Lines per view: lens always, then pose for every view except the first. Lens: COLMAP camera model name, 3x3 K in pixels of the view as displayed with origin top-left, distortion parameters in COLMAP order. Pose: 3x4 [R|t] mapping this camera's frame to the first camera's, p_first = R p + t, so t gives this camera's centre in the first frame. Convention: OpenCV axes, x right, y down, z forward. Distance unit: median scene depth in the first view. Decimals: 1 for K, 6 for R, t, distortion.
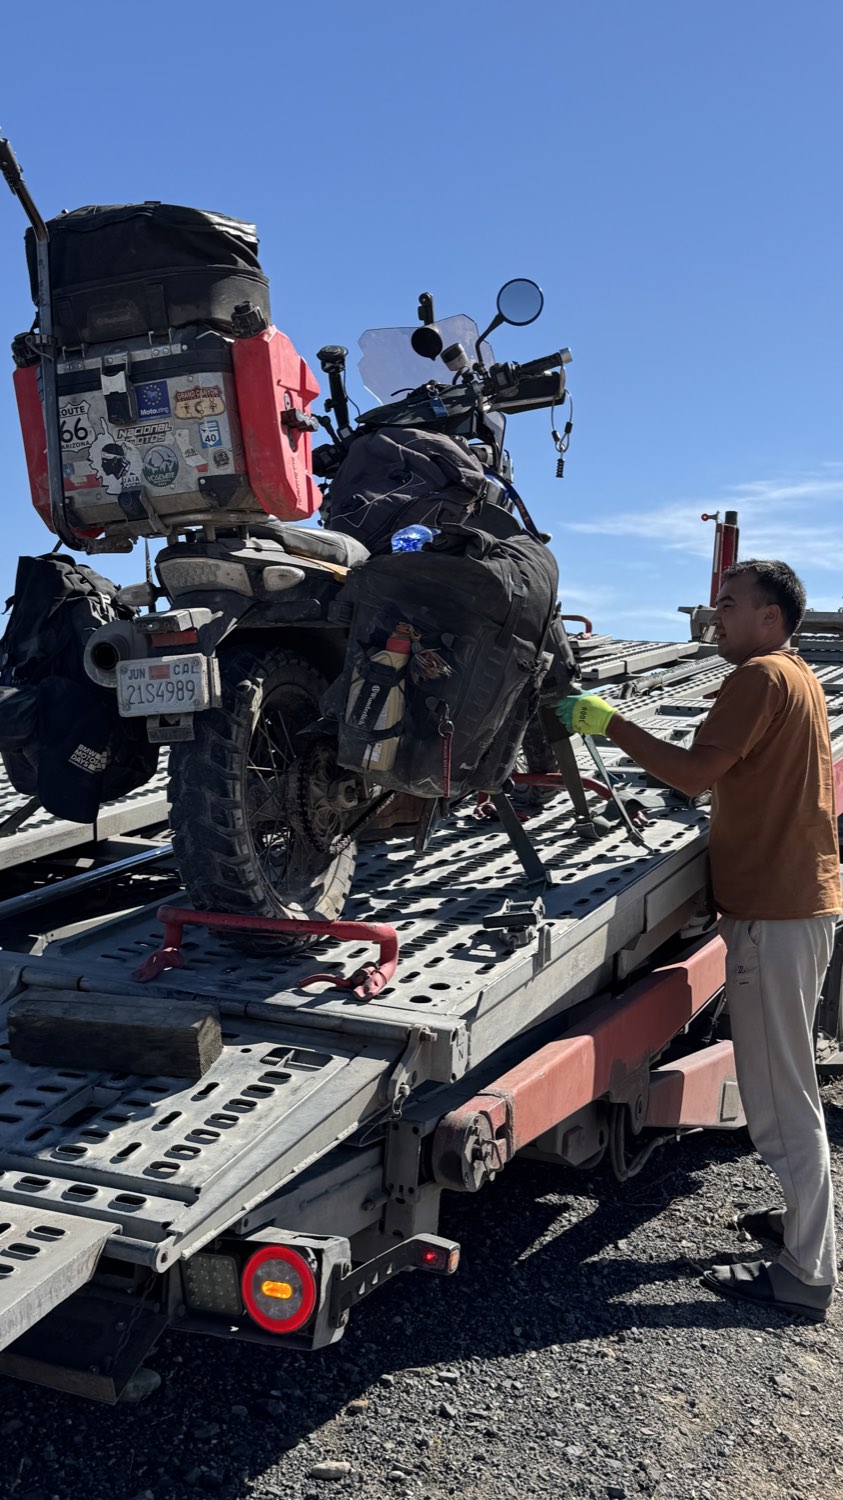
lens RADIAL K [[1681.0, 0, 421.5], [0, 1681.0, 750.0], [0, 0, 1]] dist [-0.021652, -0.005077]
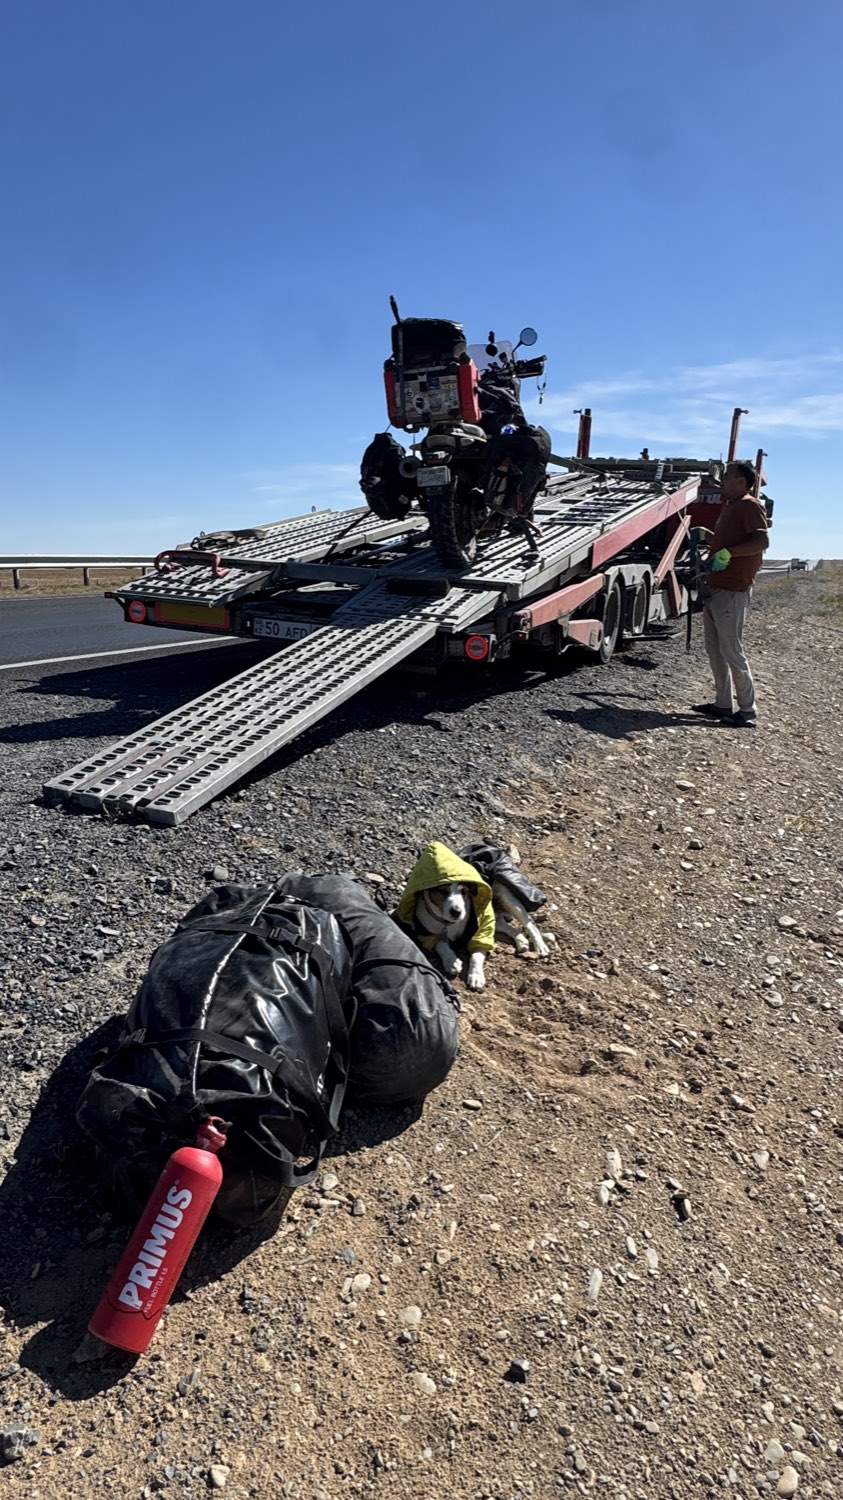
lens RADIAL K [[1007.7, 0, 421.5], [0, 1007.7, 750.0], [0, 0, 1]] dist [0.001863, 0.000381]
pose [[0.999159, -0.001069, 0.040982, -0.258492], [-0.006896, 0.981031, 0.193728, 0.105279], [-0.040412, -0.193847, 0.980199, -1.017592]]
